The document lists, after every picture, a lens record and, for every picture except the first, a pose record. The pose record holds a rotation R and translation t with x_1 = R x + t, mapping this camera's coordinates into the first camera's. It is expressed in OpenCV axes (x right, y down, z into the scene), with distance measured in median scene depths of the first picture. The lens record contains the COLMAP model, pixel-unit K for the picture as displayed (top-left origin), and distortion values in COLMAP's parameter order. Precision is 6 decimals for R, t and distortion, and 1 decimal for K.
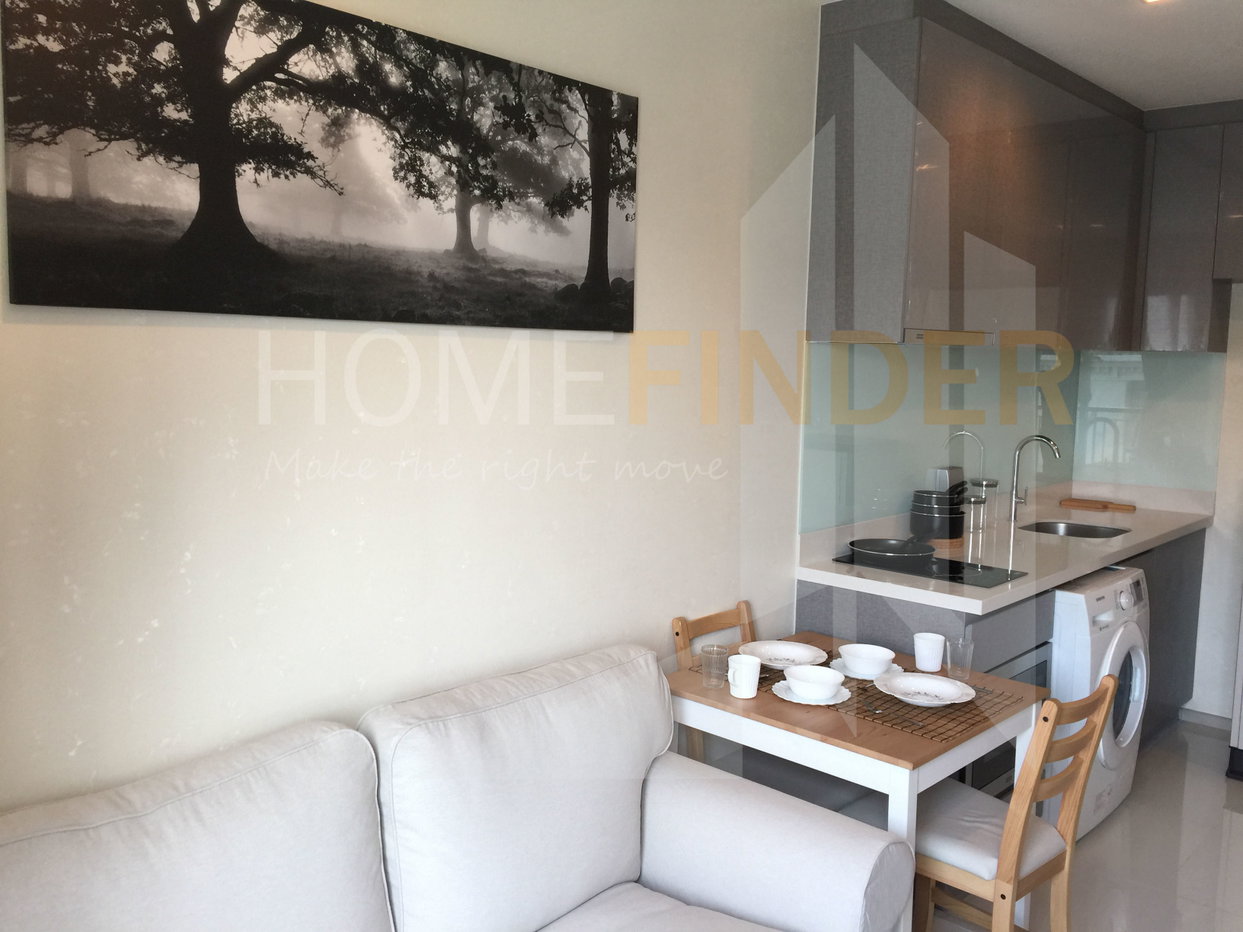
lens RADIAL K [[1072.1, 0, 626.6], [0, 1072.1, 466.2], [0, 0, 1]] dist [0.047466, -0.016270]
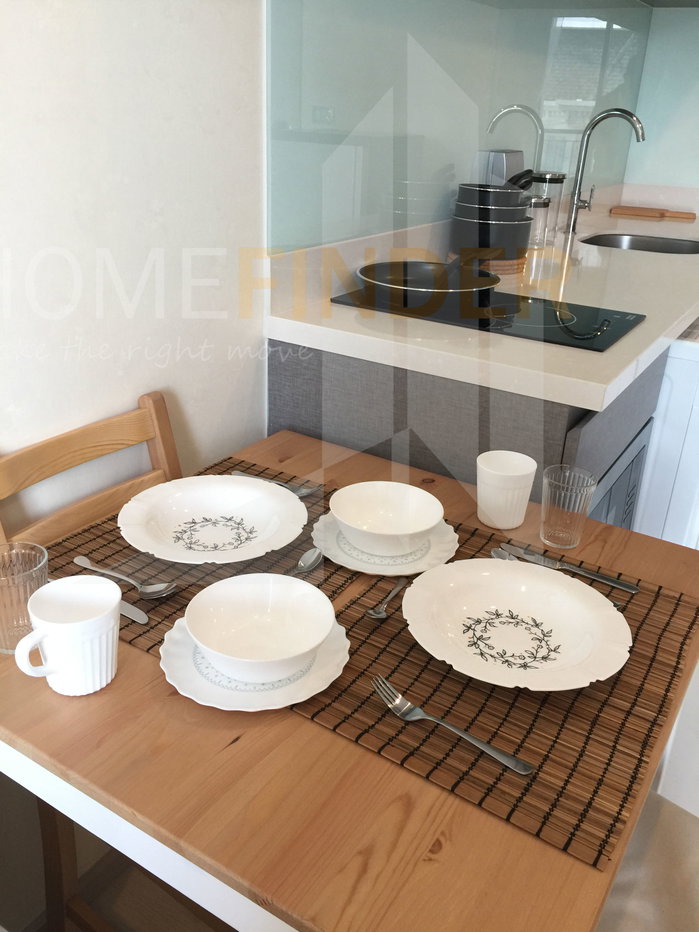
lens RADIAL K [[803.9, 0, 350.3], [0, 803.9, 459.9], [0, 0, 1]] dist [0.047466, -0.016270]
pose [[0.983096, -0.052031, 0.175542, 0.227817], [-0.005037, 0.950722, 0.310002, 0.063535], [-0.183021, -0.305646, 0.934389, 1.058115]]
